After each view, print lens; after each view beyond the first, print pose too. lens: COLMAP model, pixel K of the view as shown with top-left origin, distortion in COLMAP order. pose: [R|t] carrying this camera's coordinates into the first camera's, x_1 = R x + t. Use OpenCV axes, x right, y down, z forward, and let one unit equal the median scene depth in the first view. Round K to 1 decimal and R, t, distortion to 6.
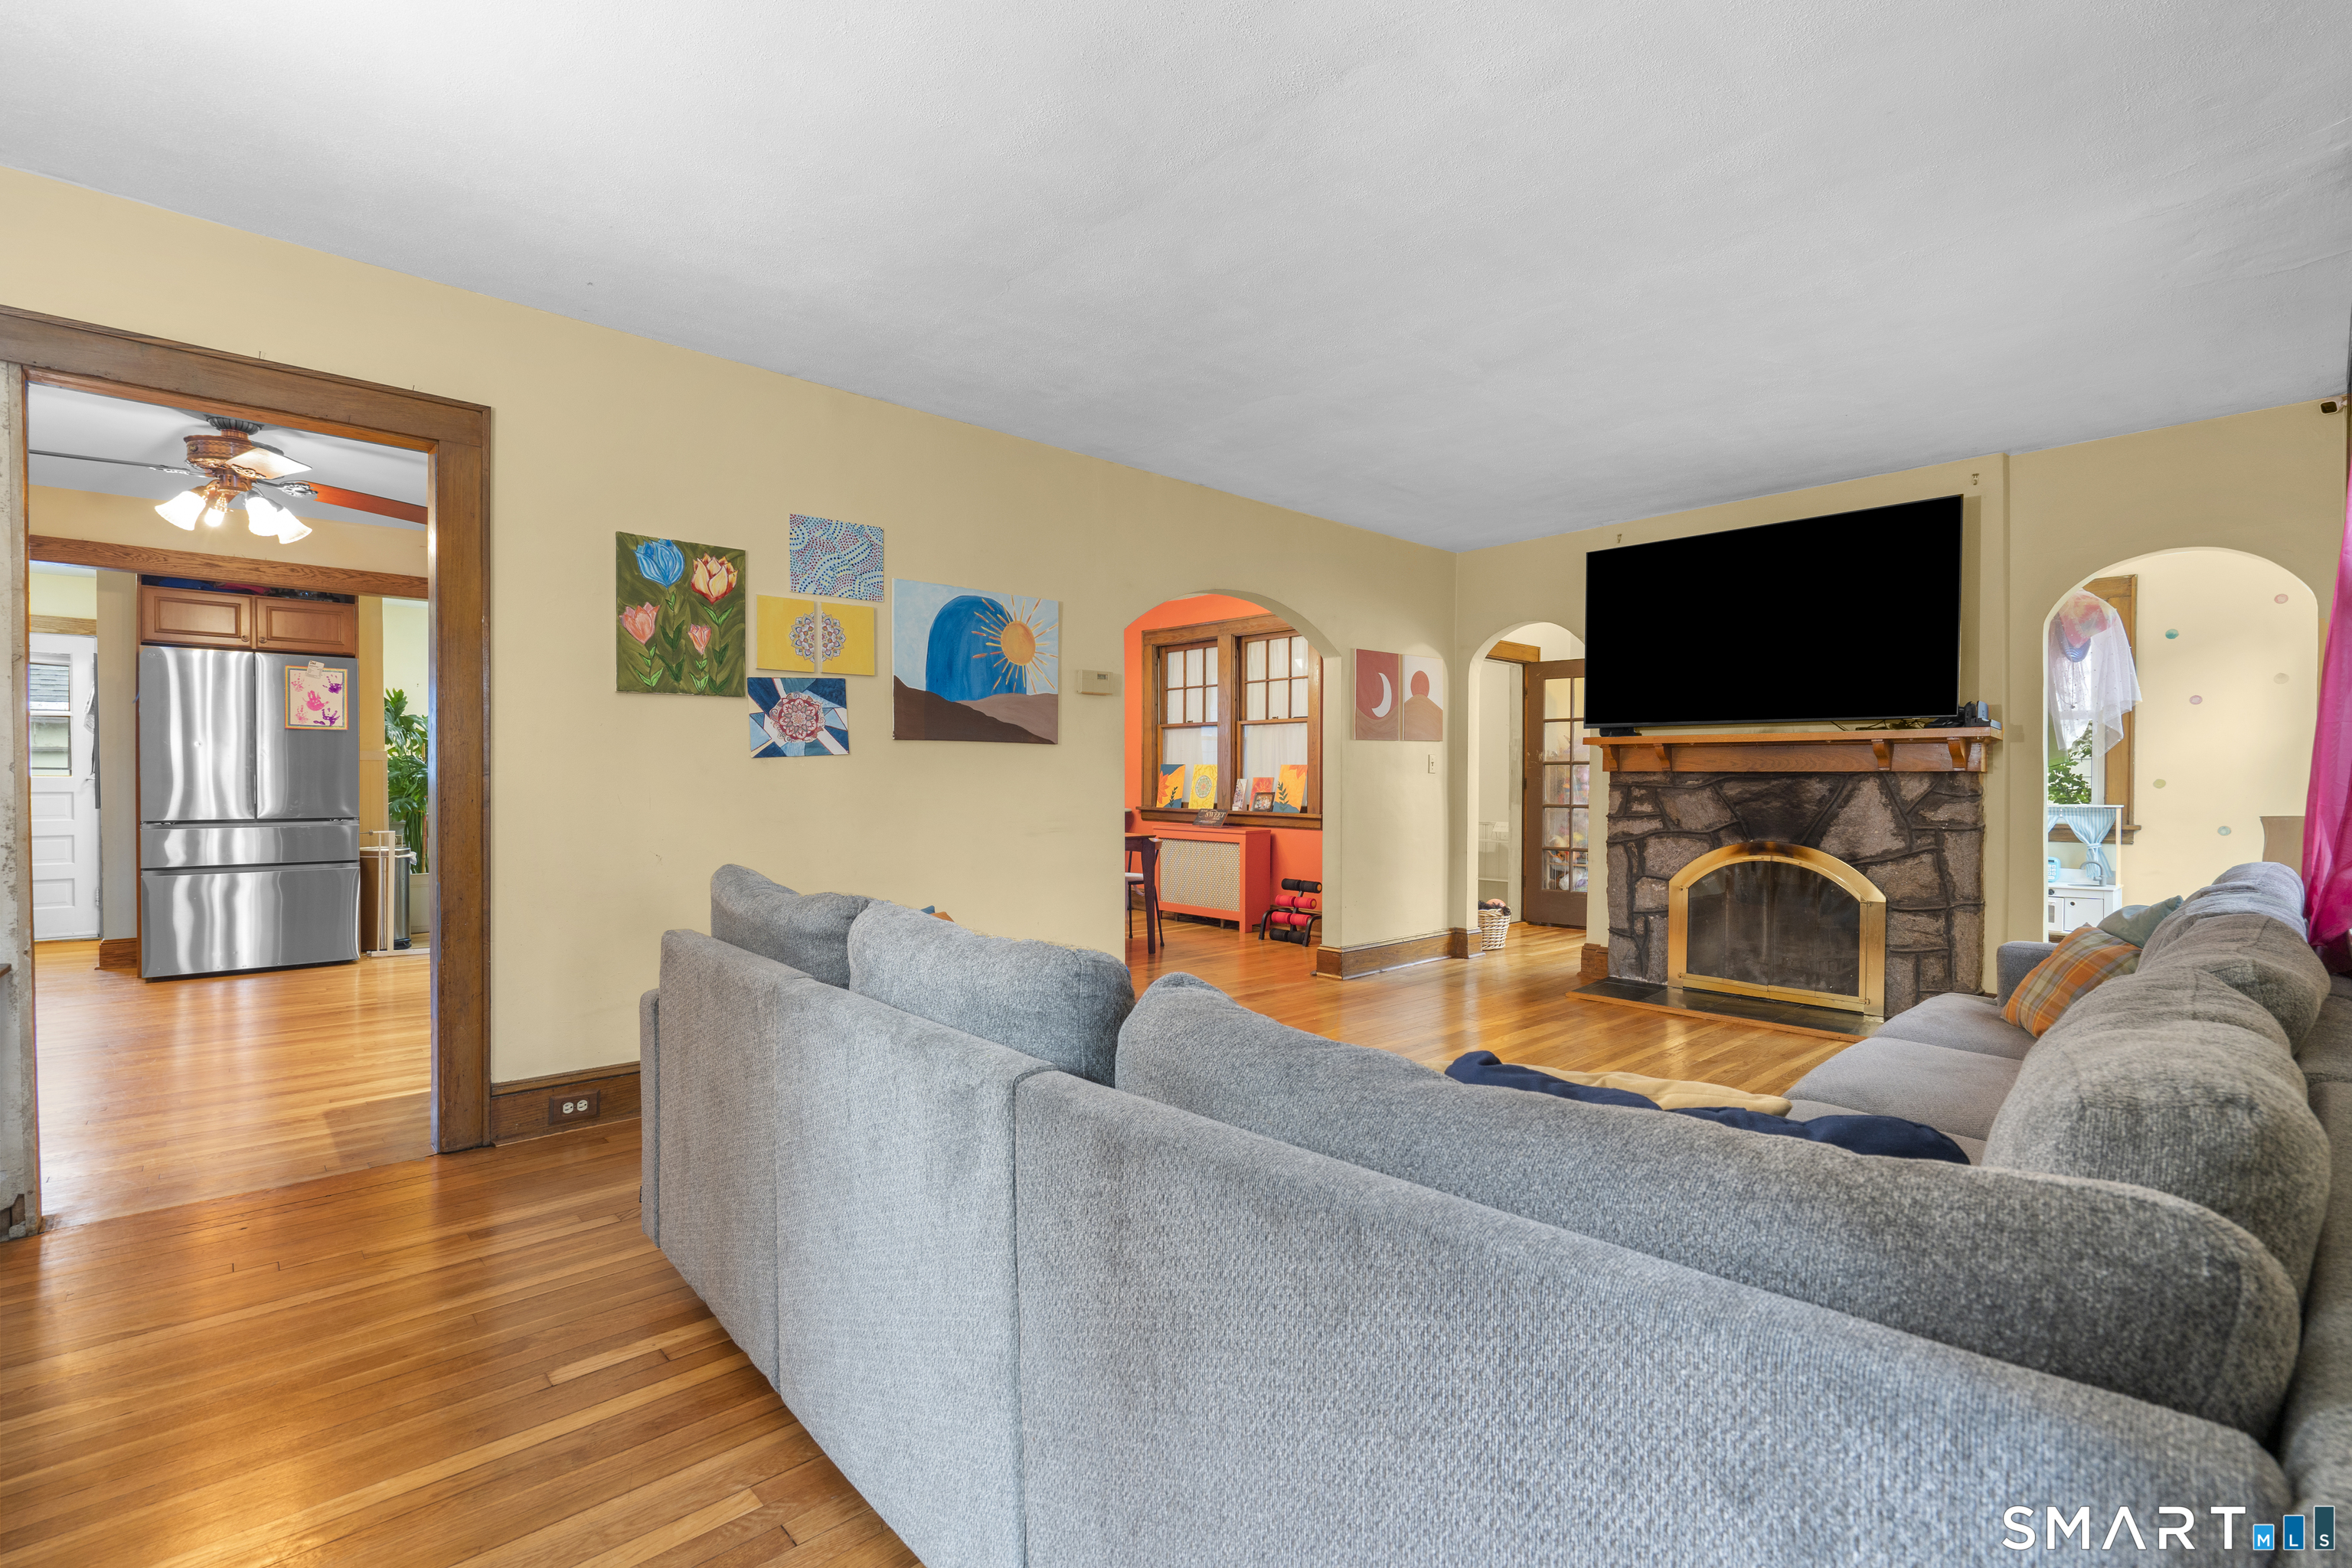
lens RADIAL K [[1055.7, 0, 1197.0], [0, 1055.7, 788.8], [0, 0, 1]] dist [-0.001517, 0.000856]
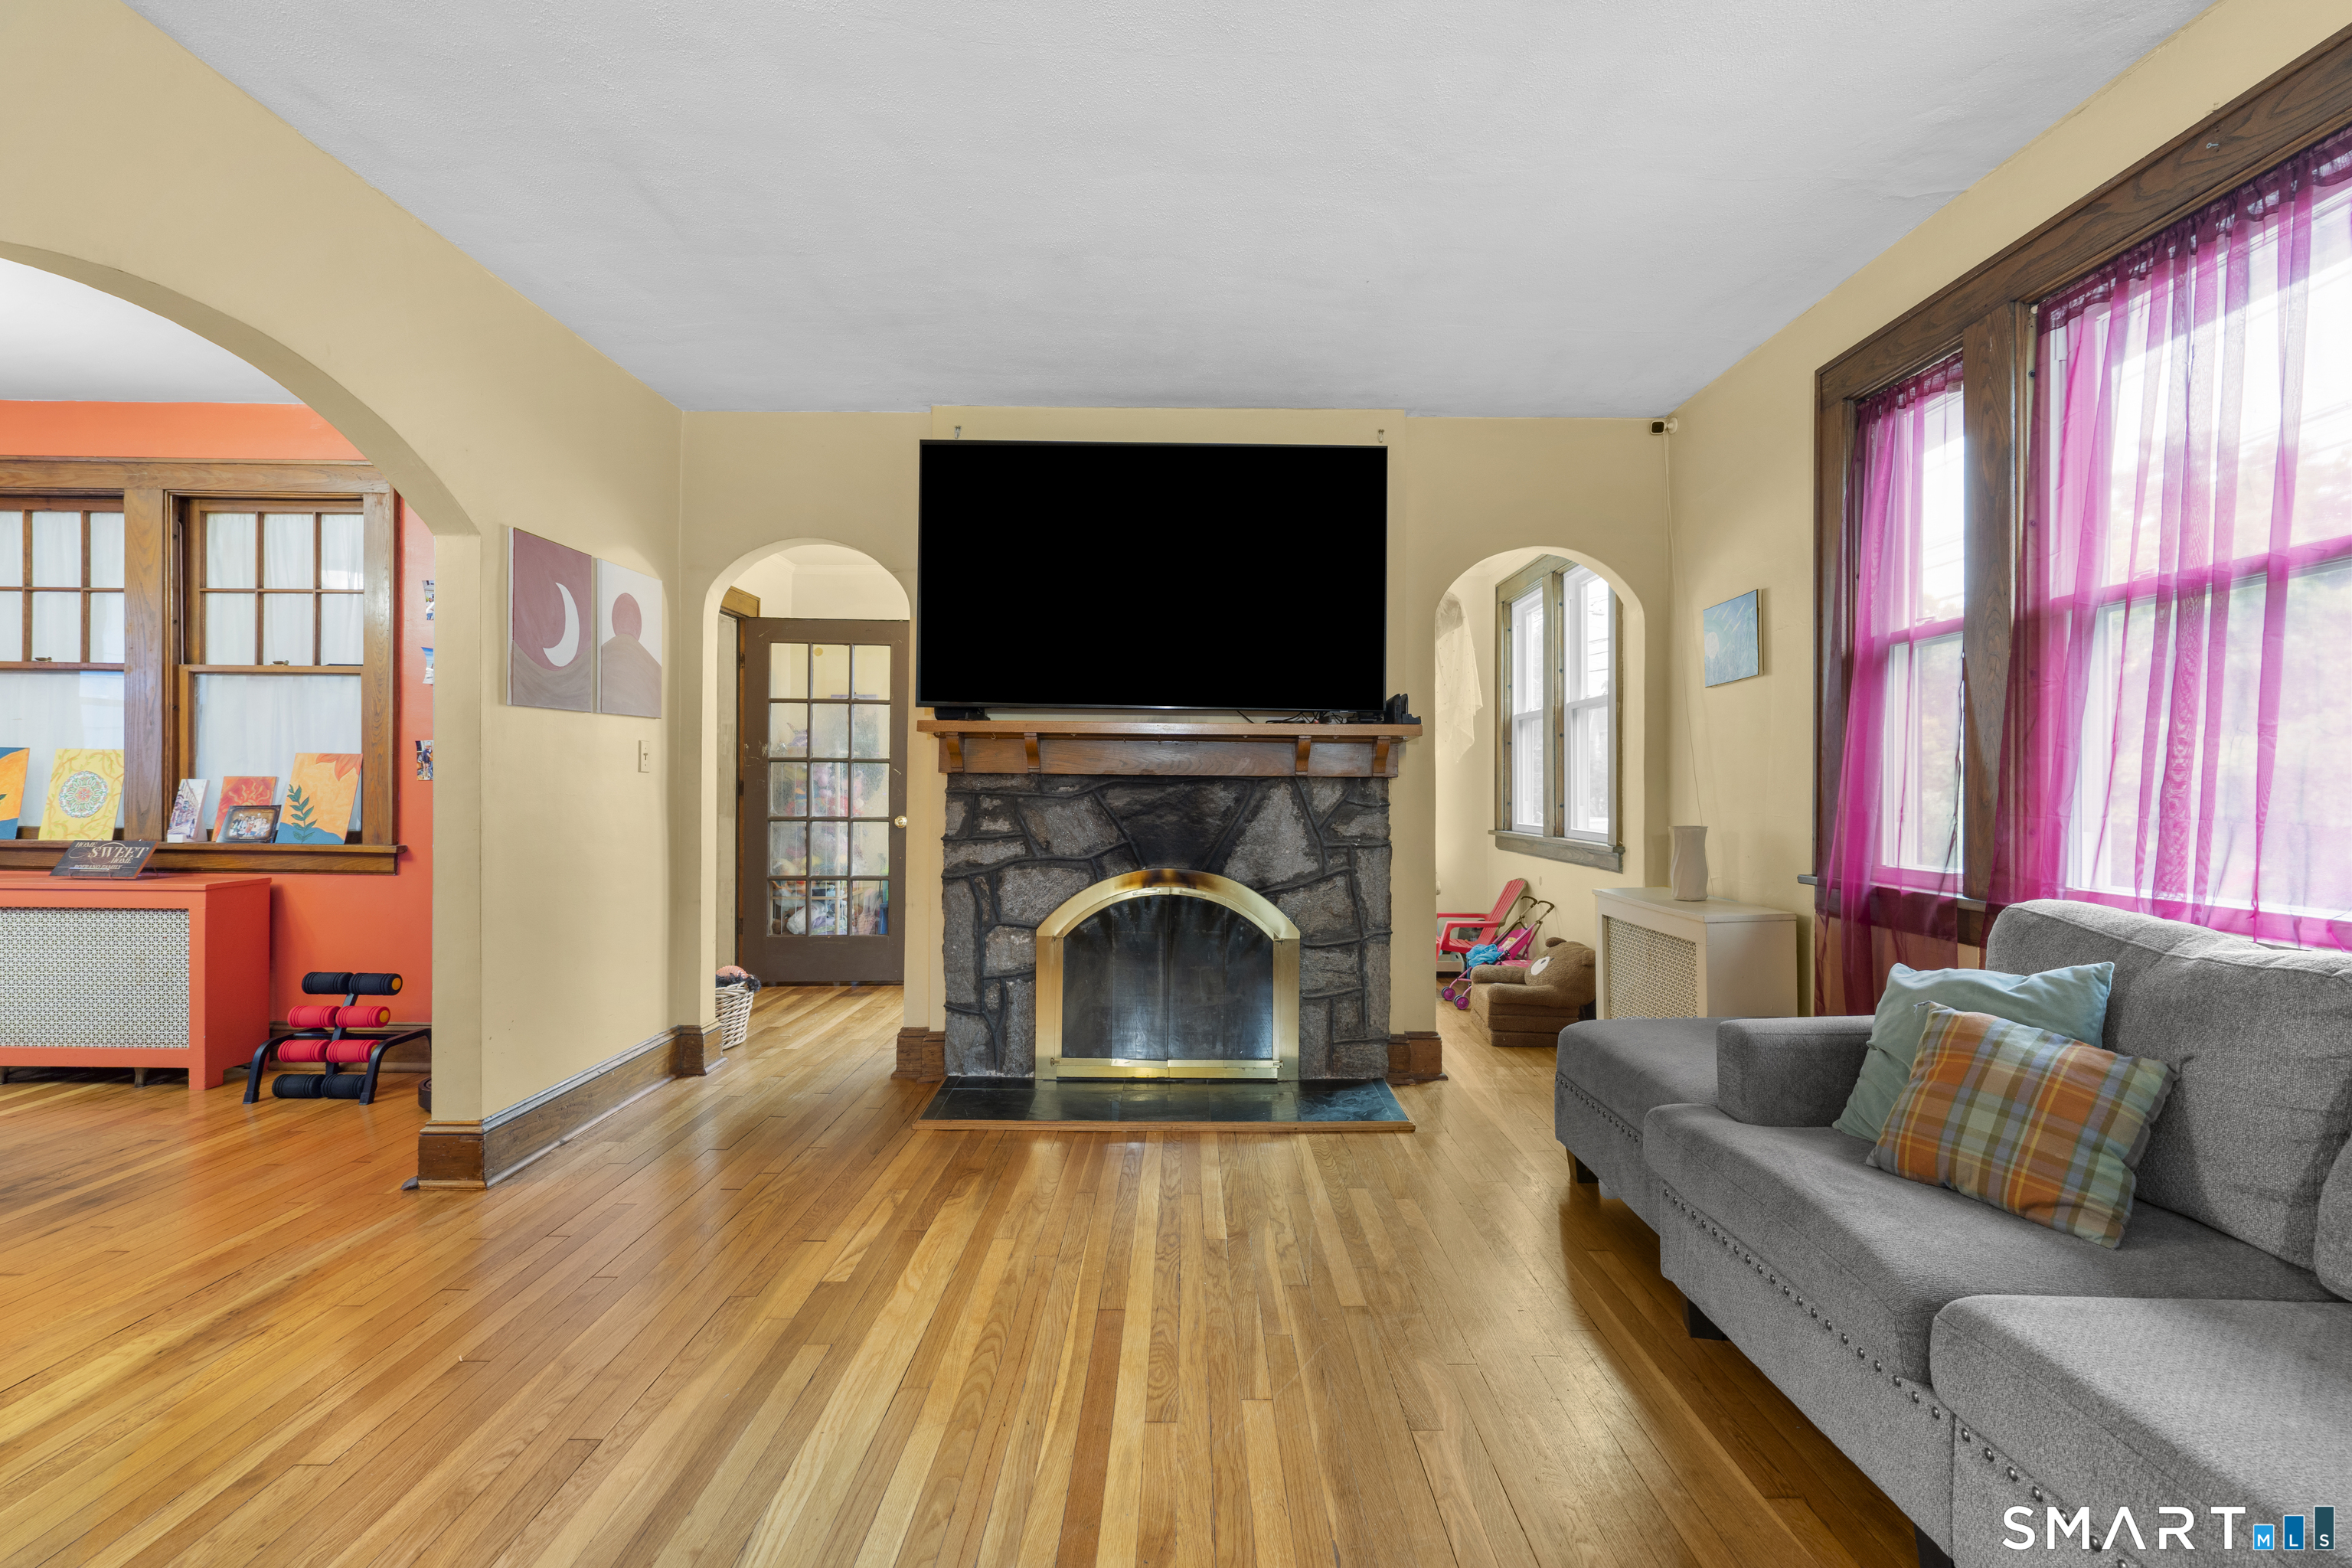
lens RADIAL K [[1055.7, 0, 1185.3], [0, 1055.7, 787.6], [0, 0, 1]] dist [-0.001517, 0.000856]
pose [[0.690166, -0.001774, 0.723649, 0.007105], [0.001034, 0.999998, 0.001465, -0.008108], [-0.723651, -0.000263, 0.690167, 0.447700]]
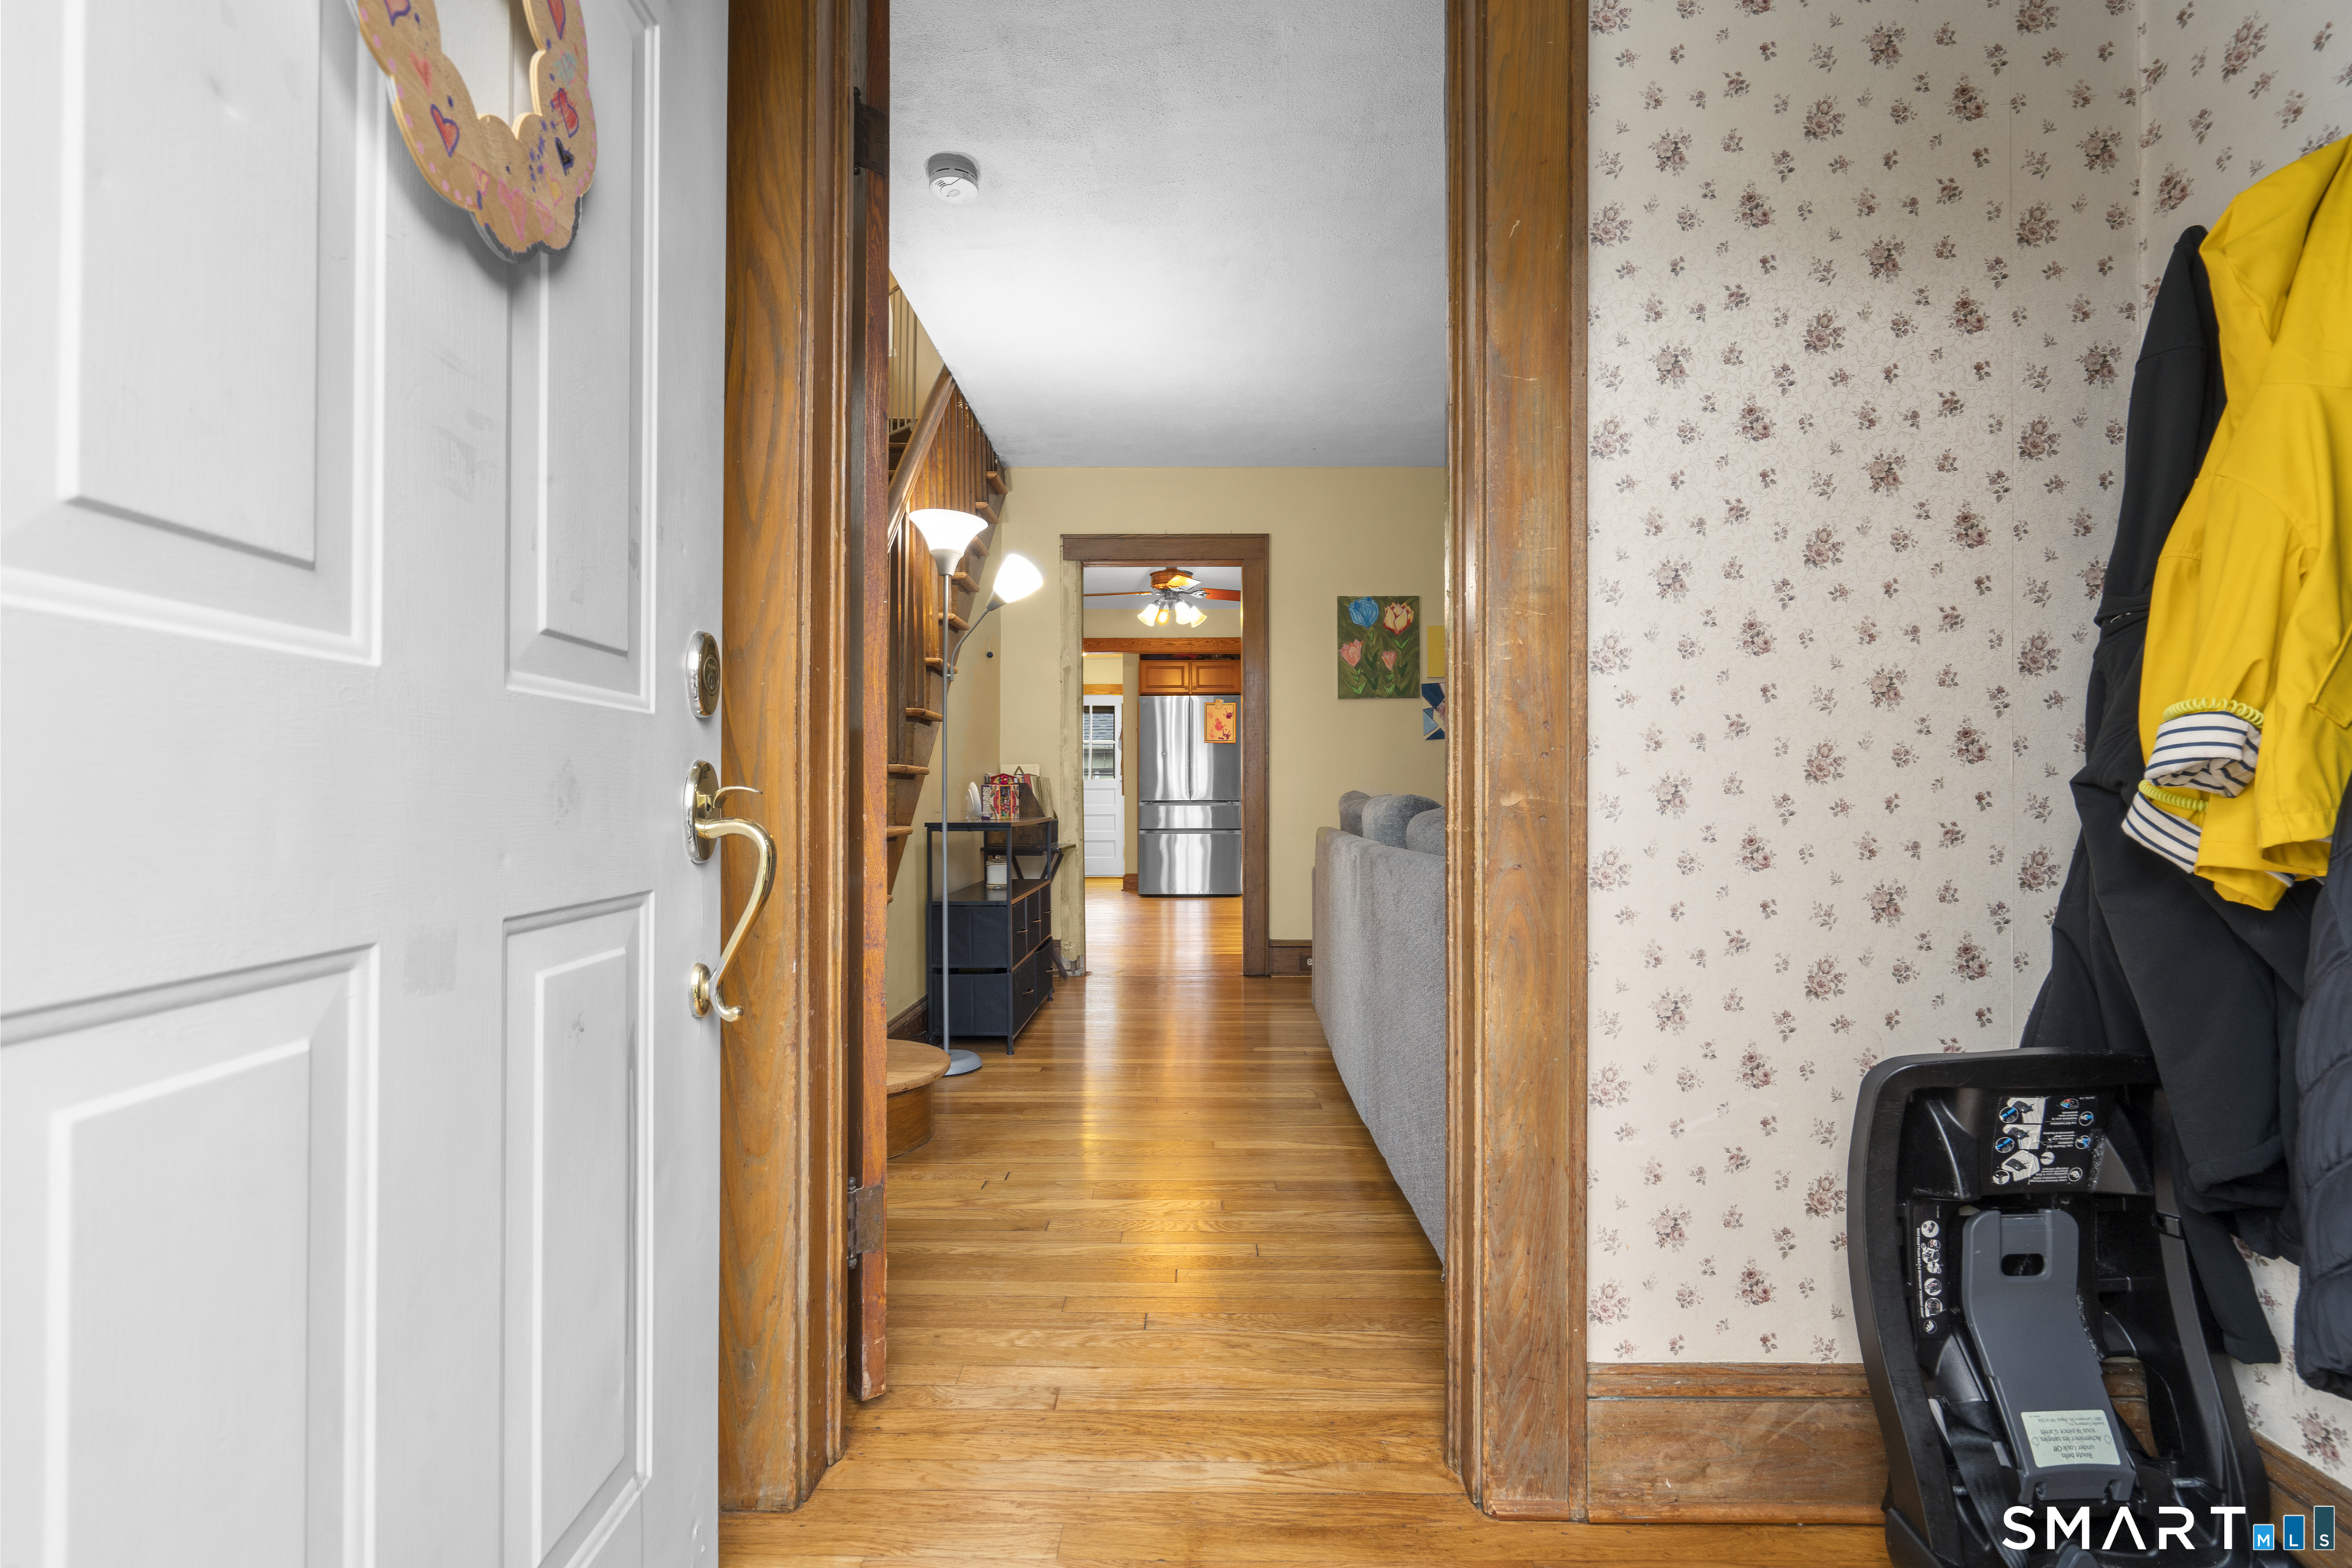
lens RADIAL K [[1055.7, 0, 1226.9], [0, 1055.7, 793.3], [0, 0, 1]] dist [-0.001517, 0.000856]
pose [[0.739058, -0.008266, -0.673591, 0.196810], [-0.000813, 0.999913, -0.013164, 0.035506], [0.673641, 0.010277, 0.738987, -0.134815]]
